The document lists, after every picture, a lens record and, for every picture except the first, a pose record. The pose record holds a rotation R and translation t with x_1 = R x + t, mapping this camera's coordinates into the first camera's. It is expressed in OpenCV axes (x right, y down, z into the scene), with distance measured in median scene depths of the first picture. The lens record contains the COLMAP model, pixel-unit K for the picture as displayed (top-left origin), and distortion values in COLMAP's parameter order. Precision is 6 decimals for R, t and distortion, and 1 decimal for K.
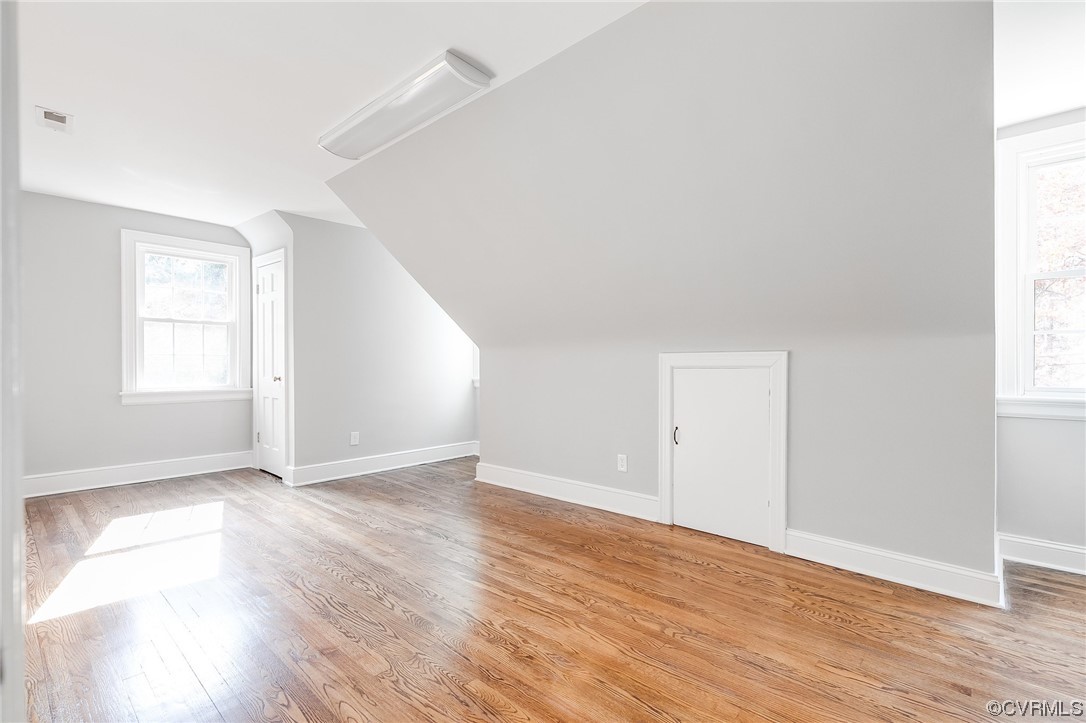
lens RADIAL K [[497.2, 0, 543.0], [0, 497.2, 361.5], [0, 0, 1]] dist [0.004676, -0.000095]
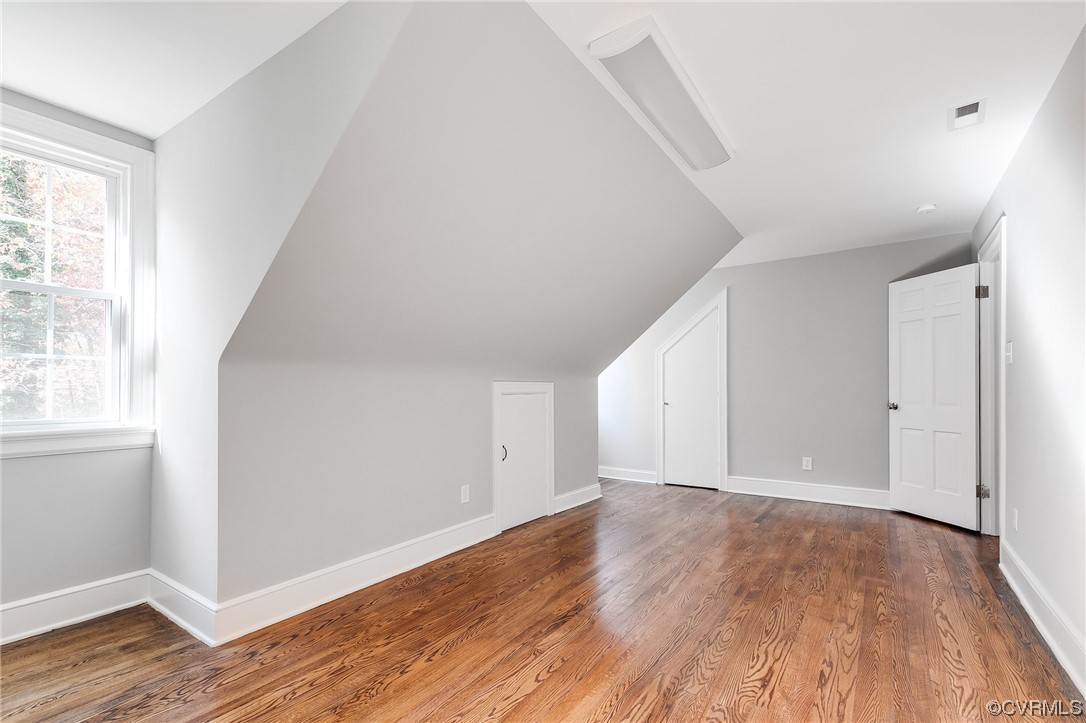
lens RADIAL K [[497.2, 0, 552.7], [0, 497.2, 386.5], [0, 0, 1]] dist [0.004676, -0.000095]
pose [[-0.140971, 0.002818, 0.990010, -0.900136], [0.000116, 0.999996, -0.002830, -0.002930], [-0.990014, -0.000284, -0.140971, 1.059135]]
